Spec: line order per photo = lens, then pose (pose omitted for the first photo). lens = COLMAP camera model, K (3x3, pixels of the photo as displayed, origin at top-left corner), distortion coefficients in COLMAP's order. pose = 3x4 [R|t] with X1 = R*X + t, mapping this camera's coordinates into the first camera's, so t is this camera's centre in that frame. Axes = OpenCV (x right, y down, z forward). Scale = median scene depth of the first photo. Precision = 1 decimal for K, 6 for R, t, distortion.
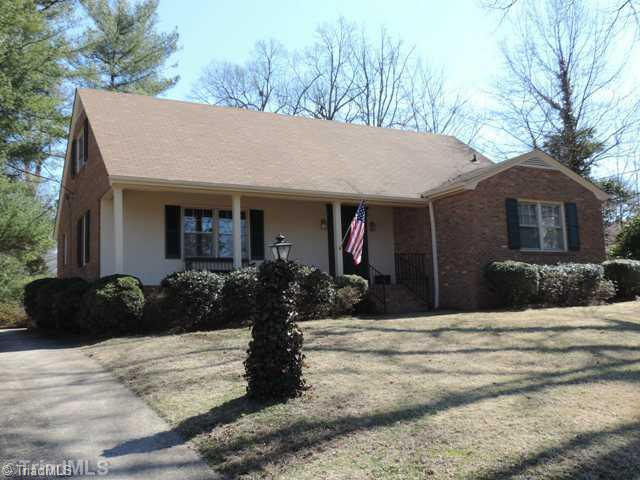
lens RADIAL K [[615.9, 0, 320.0], [0, 615.9, 240.0], [0, 0, 1]] dist [-0.017205, -0.009549]
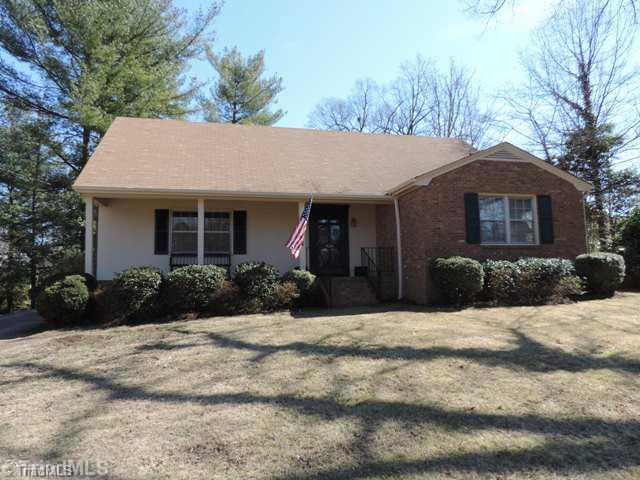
lens RADIAL K [[436.1, 0, 320.0], [0, 436.1, 240.0], [0, 0, 1]] dist [-0.008707, -0.003017]
pose [[0.970602, -0.008737, -0.240531, 0.183583], [0.015843, 0.999493, 0.027624, -0.010993], [0.240168, -0.030623, 0.970248, 0.189402]]
